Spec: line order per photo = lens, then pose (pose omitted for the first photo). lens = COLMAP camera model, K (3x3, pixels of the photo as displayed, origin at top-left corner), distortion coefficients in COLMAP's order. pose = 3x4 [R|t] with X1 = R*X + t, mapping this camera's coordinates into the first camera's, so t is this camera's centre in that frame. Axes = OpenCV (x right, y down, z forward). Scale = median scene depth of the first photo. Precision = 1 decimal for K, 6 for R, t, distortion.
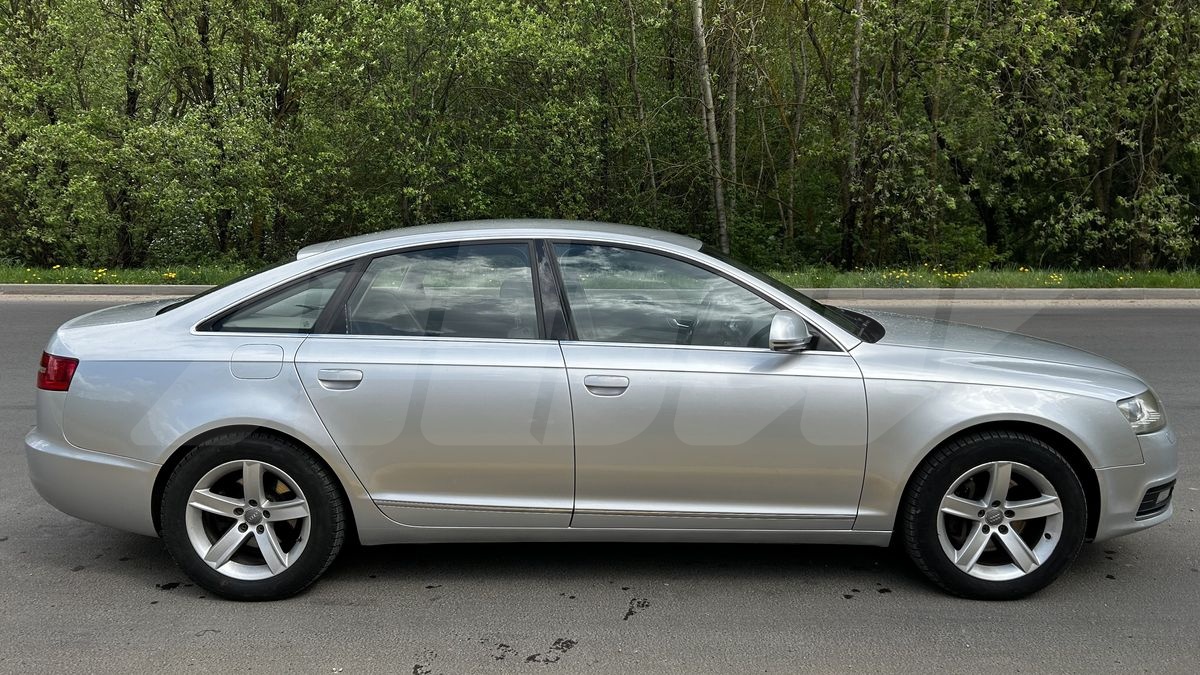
lens RADIAL K [[897.9, 0, 600.0], [0, 897.9, 337.5], [0, 0, 1]] dist [0.034352, -0.039316]
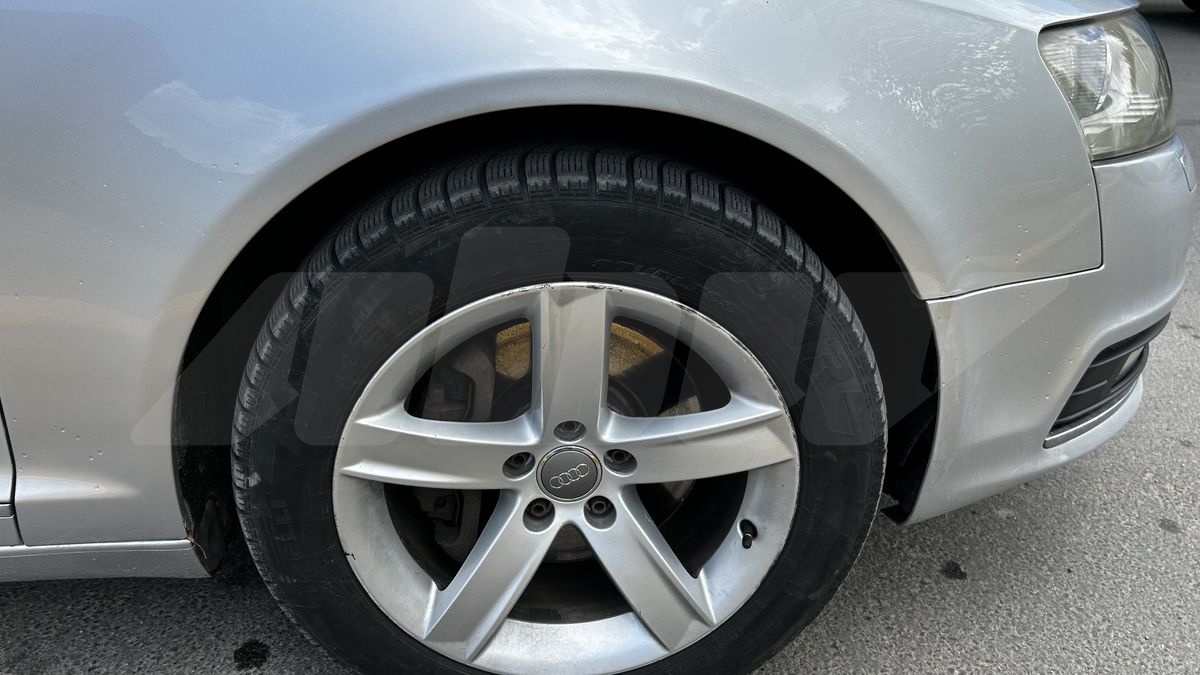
lens RADIAL K [[897.9, 0, 600.0], [0, 897.9, 337.5], [0, 0, 1]] dist [0.034352, -0.039316]
pose [[0.994595, -0.032968, 0.098453, 0.422524], [0.004868, 0.962012, 0.272962, 0.083893], [-0.103712, -0.271008, 0.956974, 0.749630]]
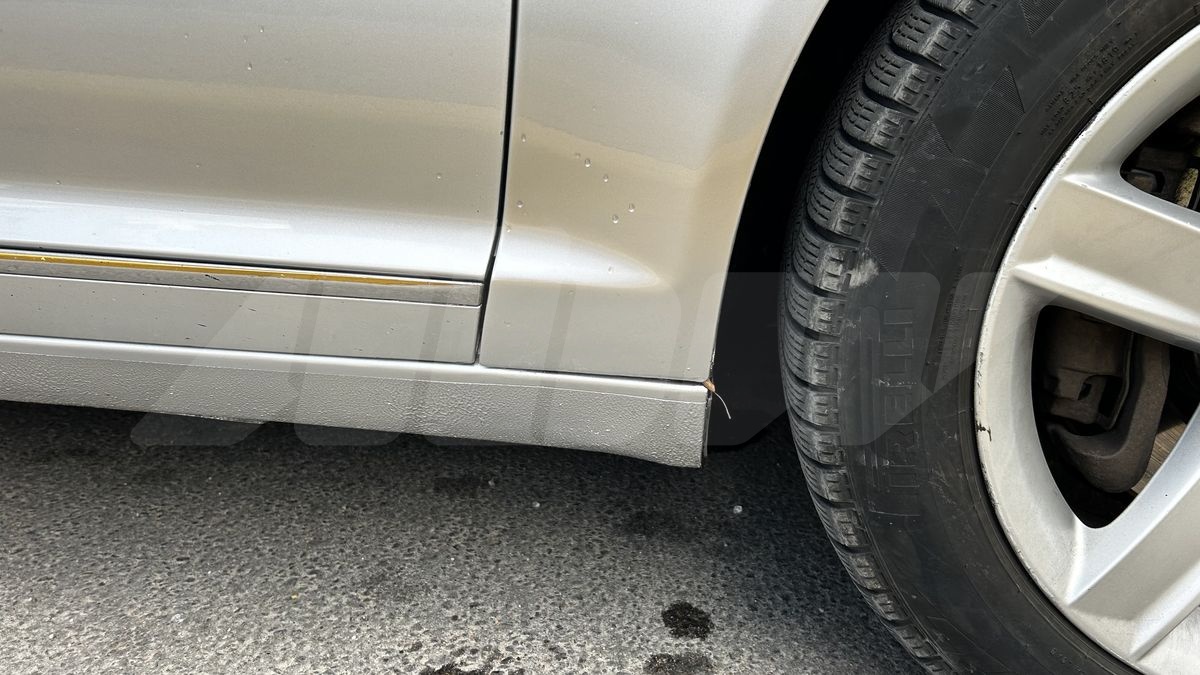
lens RADIAL K [[897.9, 0, 600.0], [0, 897.9, 337.5], [0, 0, 1]] dist [0.034352, -0.039316]
pose [[0.992874, 0.058028, -0.104090, 0.322002], [-0.040053, 0.985120, 0.167134, 0.177419], [0.112239, -0.161774, 0.980424, 0.833401]]
